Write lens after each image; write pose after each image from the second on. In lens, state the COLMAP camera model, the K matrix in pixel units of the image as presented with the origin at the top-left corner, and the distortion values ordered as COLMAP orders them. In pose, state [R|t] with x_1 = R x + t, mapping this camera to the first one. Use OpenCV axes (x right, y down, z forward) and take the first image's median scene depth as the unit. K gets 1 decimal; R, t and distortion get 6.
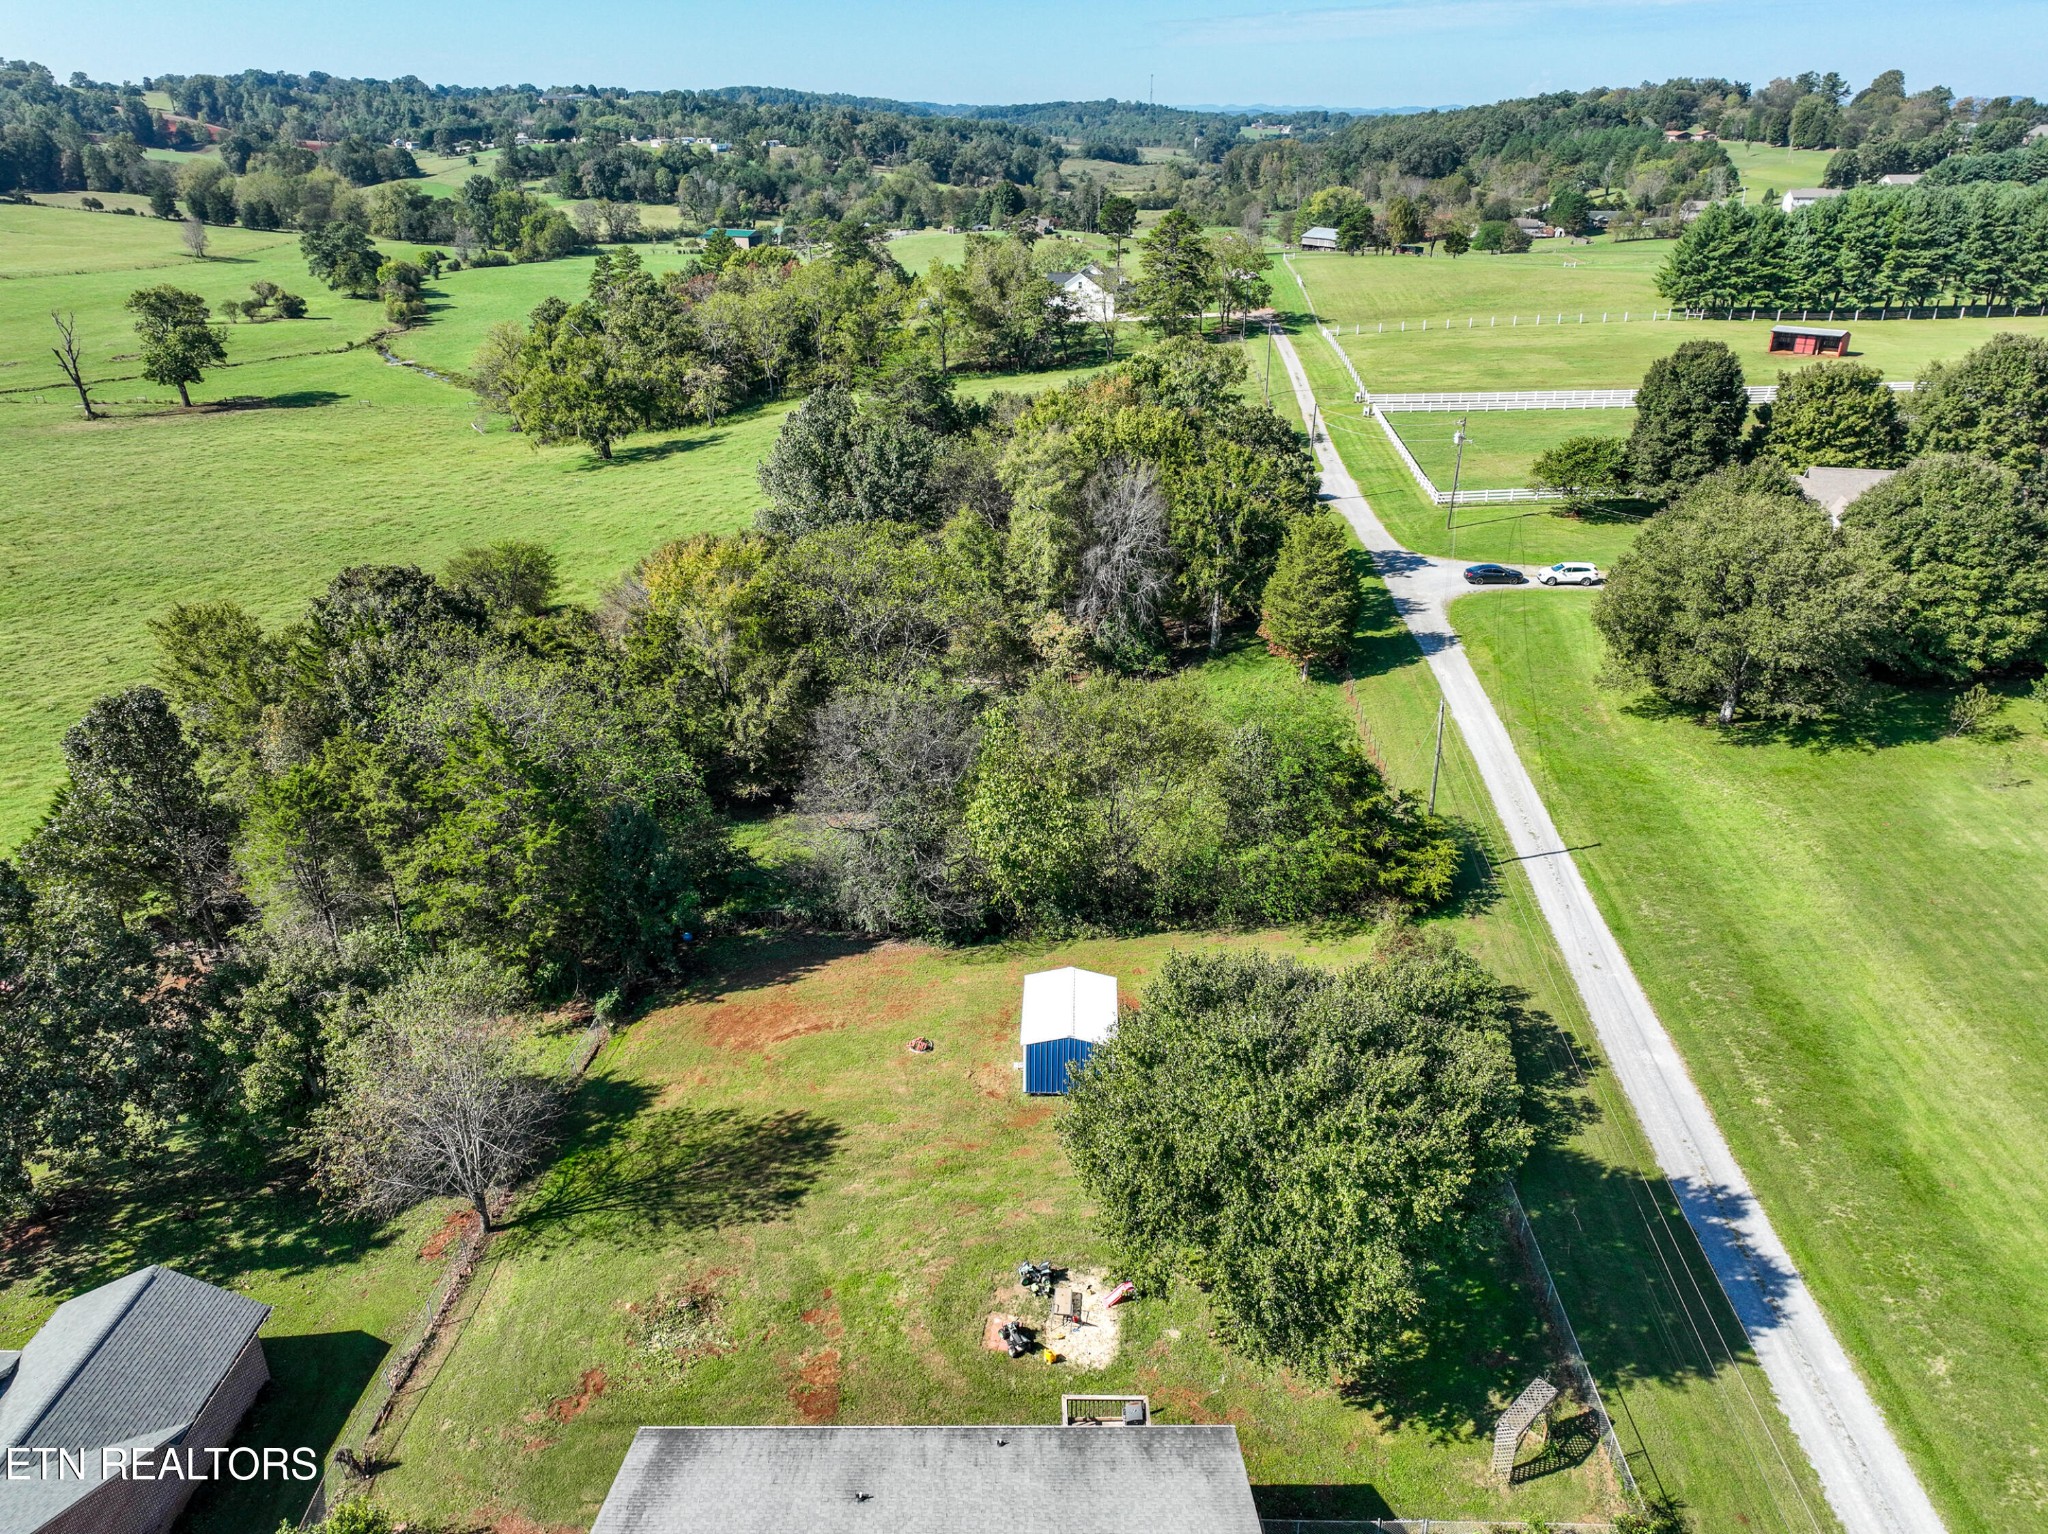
lens RADIAL K [[1403.0, 0, 1024.0], [0, 1403.0, 767.0], [0, 0, 1]] dist [0.002790, 0.005845]
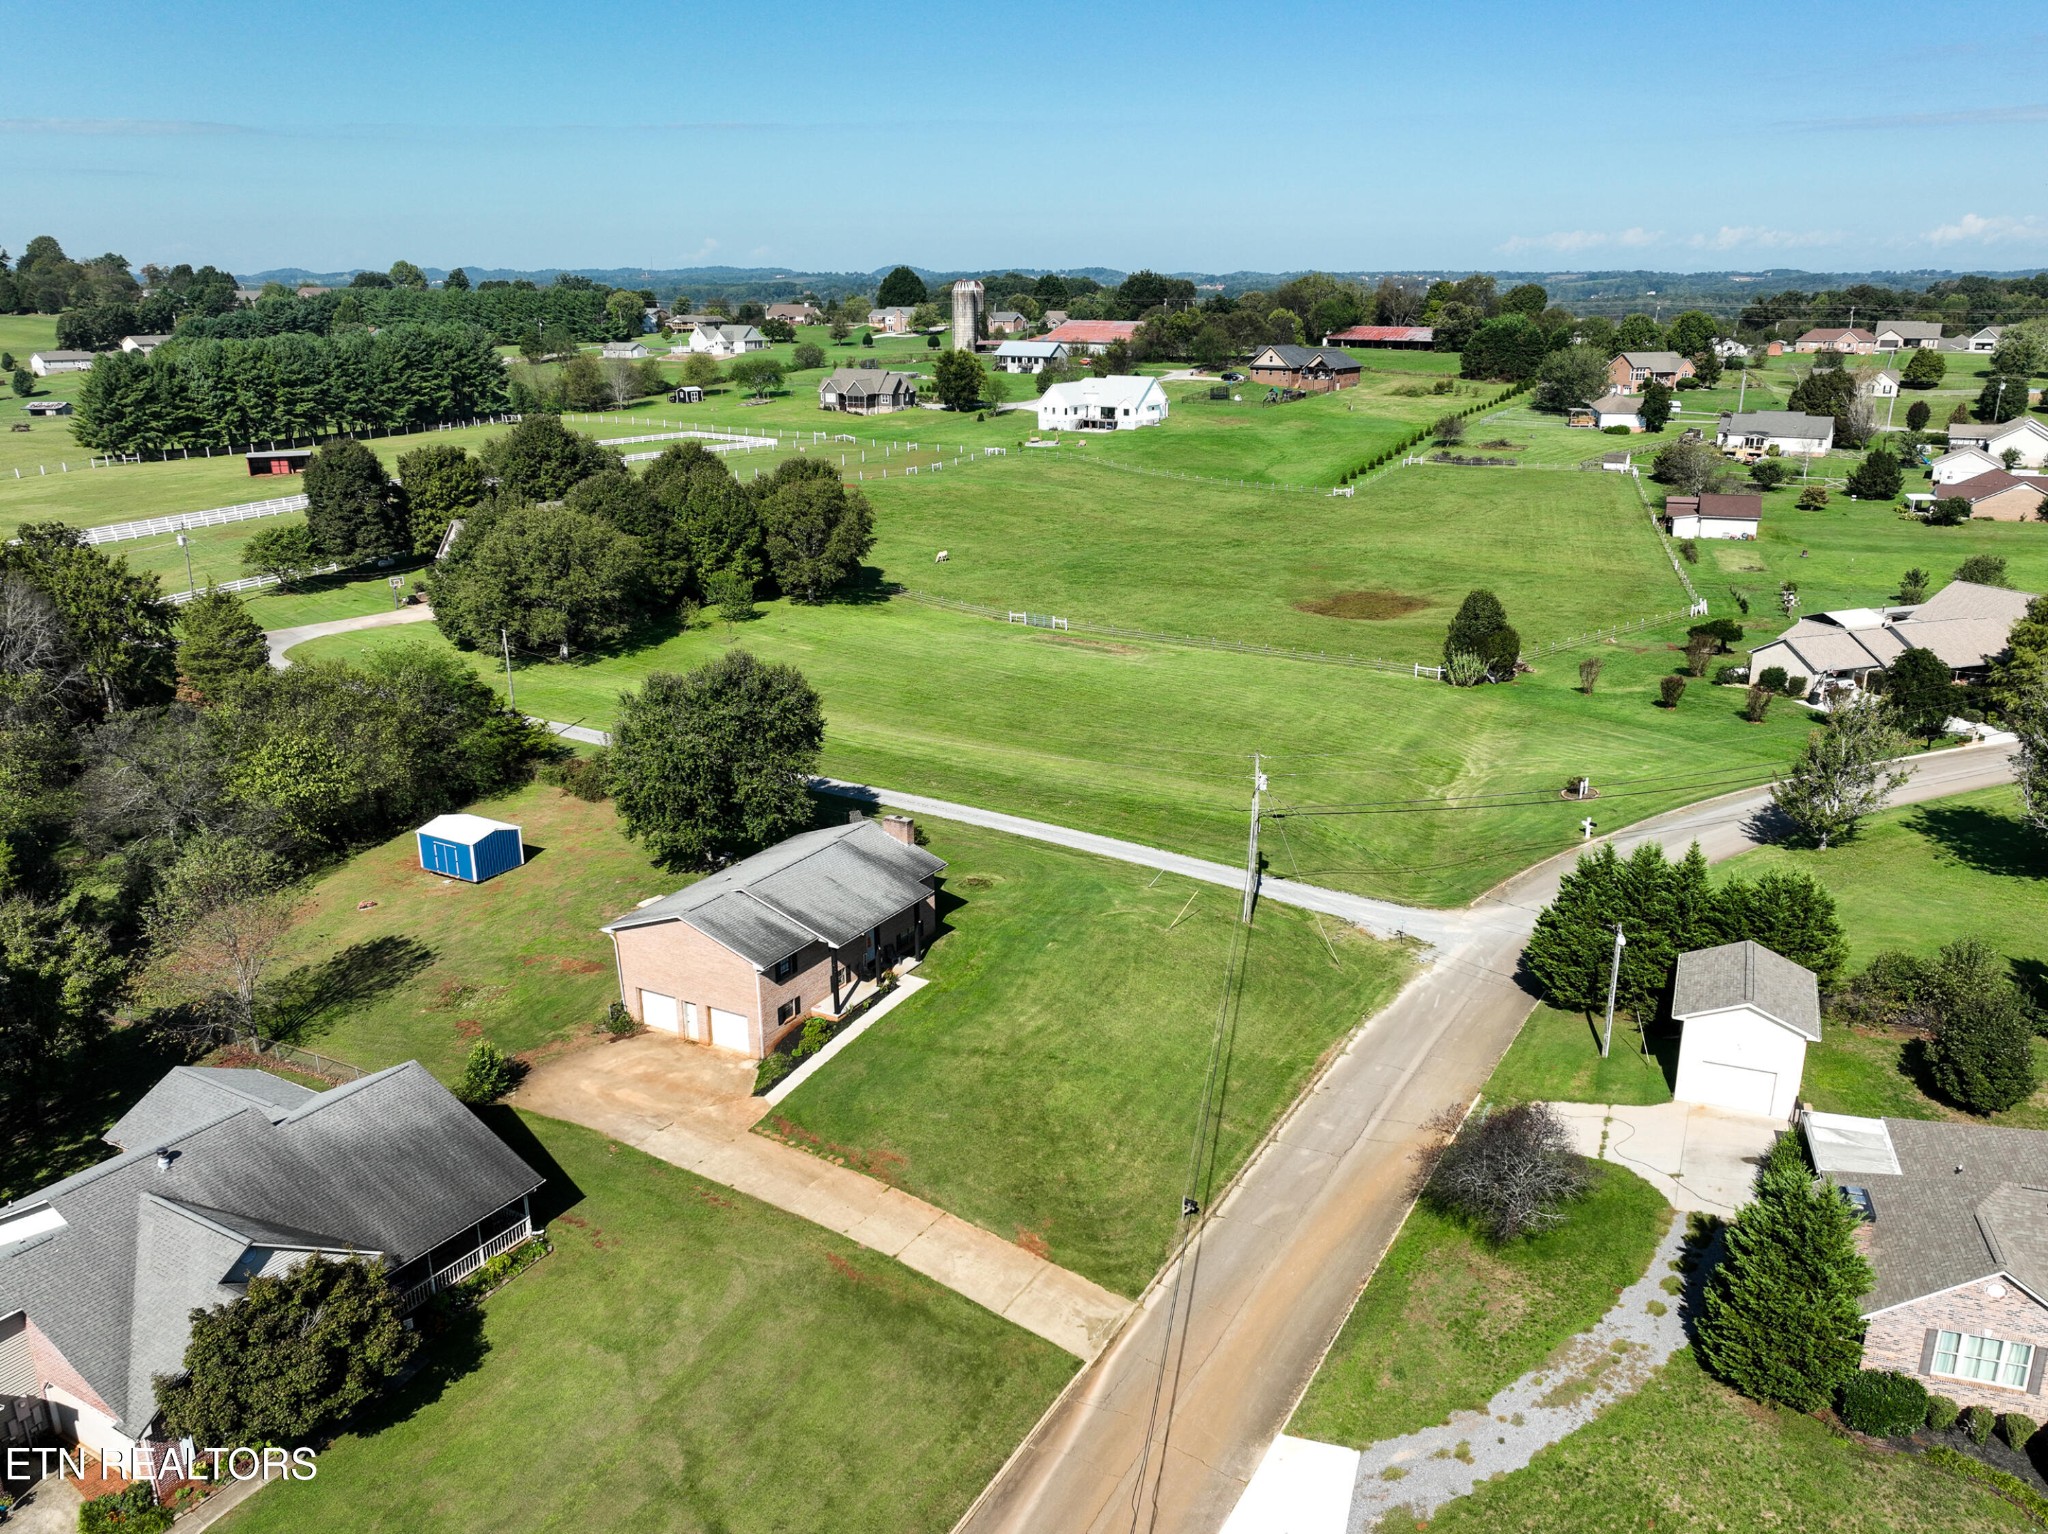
lens RADIAL K [[1606.9, 0, 1024.0], [0, 1606.9, 767.0], [0, 0, 1]] dist [0.004862, 0.006670]
pose [[0.492827, -0.252774, 0.832602, -0.234110], [0.367707, 0.927736, 0.064006, 0.048182], [-0.788614, 0.274610, 0.550161, -0.089727]]
